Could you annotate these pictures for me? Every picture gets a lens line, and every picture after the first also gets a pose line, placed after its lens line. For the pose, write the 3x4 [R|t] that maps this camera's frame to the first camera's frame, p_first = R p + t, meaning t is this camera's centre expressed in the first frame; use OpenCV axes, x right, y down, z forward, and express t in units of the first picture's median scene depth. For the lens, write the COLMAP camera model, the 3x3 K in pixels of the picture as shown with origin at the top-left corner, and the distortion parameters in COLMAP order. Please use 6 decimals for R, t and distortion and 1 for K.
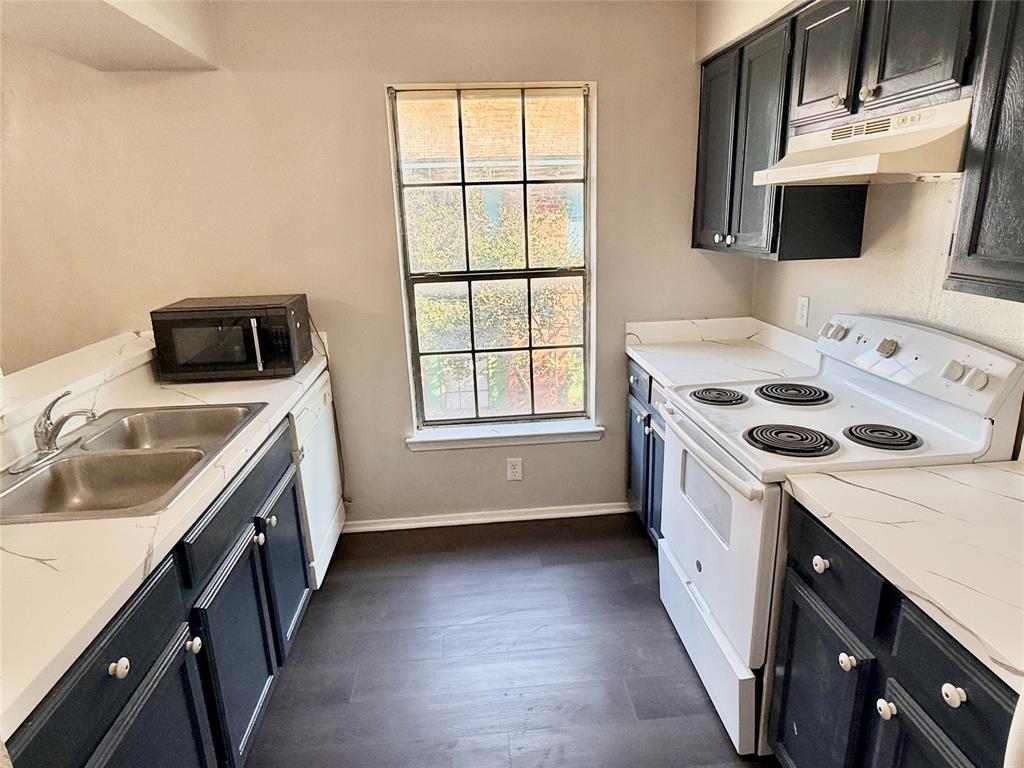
lens RADIAL K [[606.8, 0, 512.0], [0, 606.8, 384.0], [0, 0, 1]] dist [-0.001472, 0.000197]
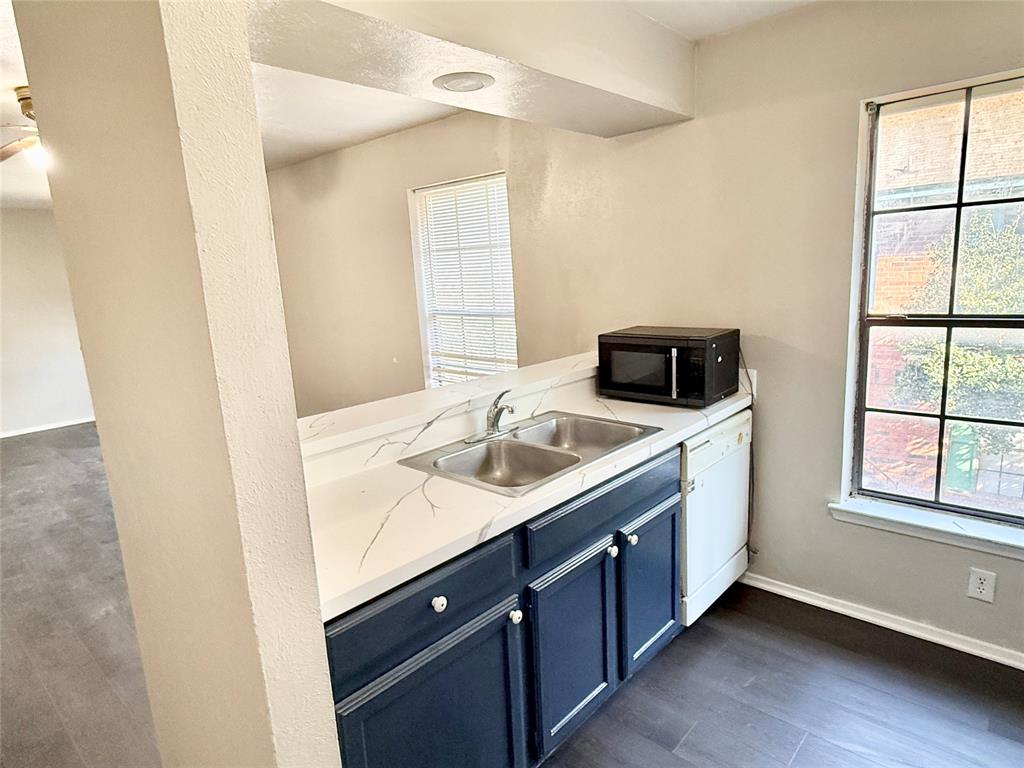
lens RADIAL K [[602.0, 0, 512.0], [0, 602.0, 384.0], [0, 0, 1]] dist [0.001371, 0.001634]
pose [[0.681168, 0.132407, -0.720054, 0.137226], [-0.173063, 0.984758, 0.017365, -0.015809], [0.711378, 0.112787, 0.693701, 0.079029]]
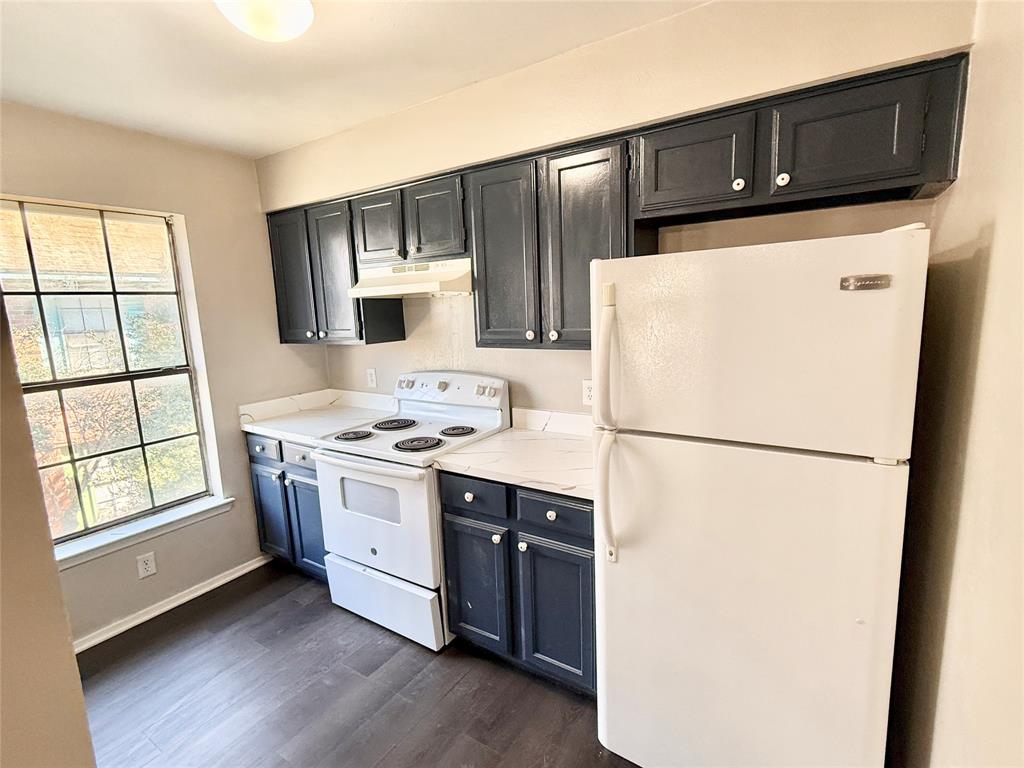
lens RADIAL K [[499.1, 0, 512.0], [0, 499.1, 384.0], [0, 0, 1]] dist [0.000813, 0.000298]
pose [[0.615989, -0.119152, 0.778692, -0.294058], [0.237756, 0.970518, -0.039574, 0.031026], [-0.751019, 0.209516, 0.626157, -0.059418]]
